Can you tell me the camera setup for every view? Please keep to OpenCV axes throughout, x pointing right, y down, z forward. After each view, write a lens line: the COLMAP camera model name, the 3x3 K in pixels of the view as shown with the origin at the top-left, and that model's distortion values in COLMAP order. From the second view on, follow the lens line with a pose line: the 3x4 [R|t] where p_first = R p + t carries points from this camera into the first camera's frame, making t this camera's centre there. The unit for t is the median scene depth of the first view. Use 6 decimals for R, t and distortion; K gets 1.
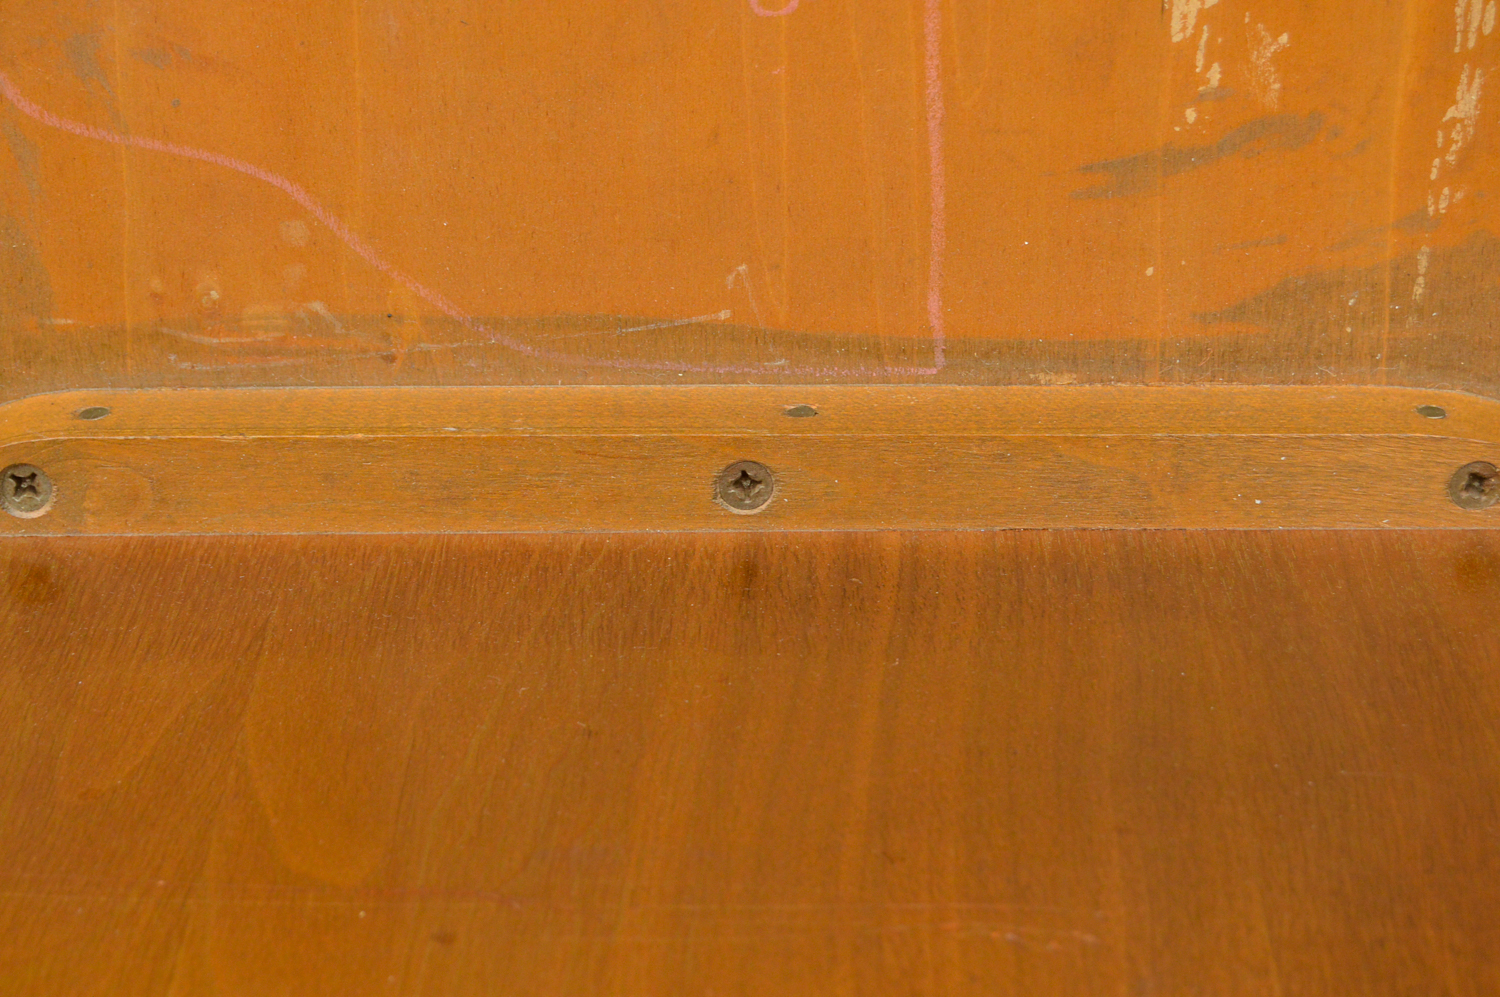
lens RADIAL K [[3444.0, 0, 750.1], [0, 3444.0, 499.7], [0, 0, 1]] dist [-0.056527, 0.000000]
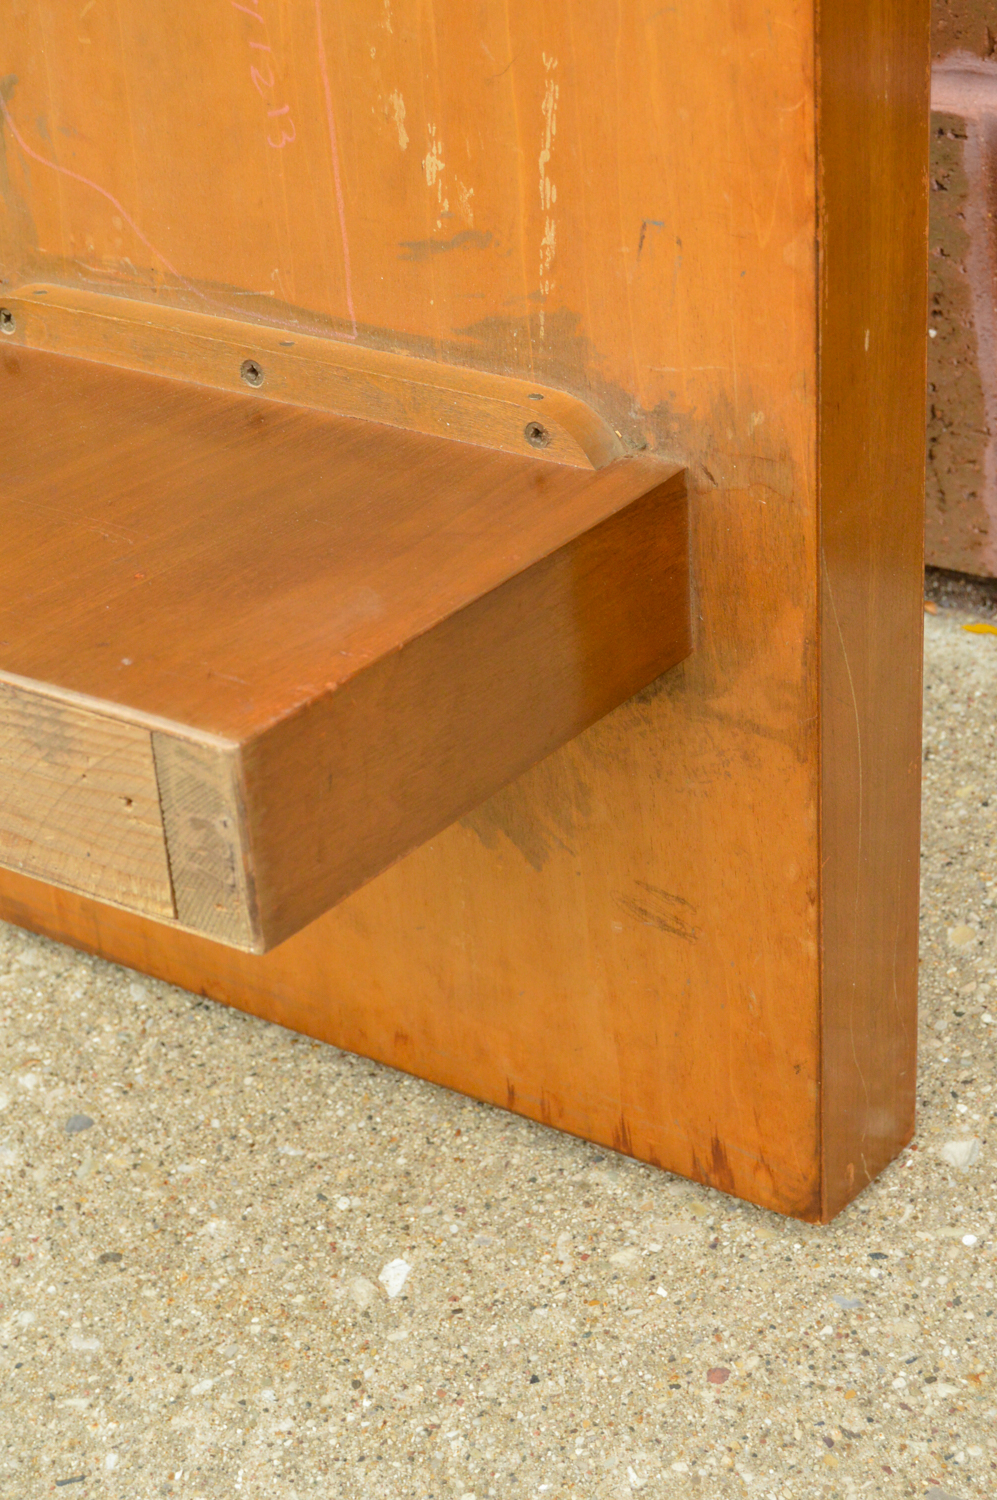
lens RADIAL K [[3056.0, 0, 498.7], [0, 3056.0, 749.7], [0, 0, 1]] dist [-0.036049, 0.000000]
pose [[0.803765, 0.235163, -0.546498, 1.180801], [-0.229444, 0.970032, 0.079957, 0.035213], [0.548924, 0.061124, 0.833635, -0.444091]]
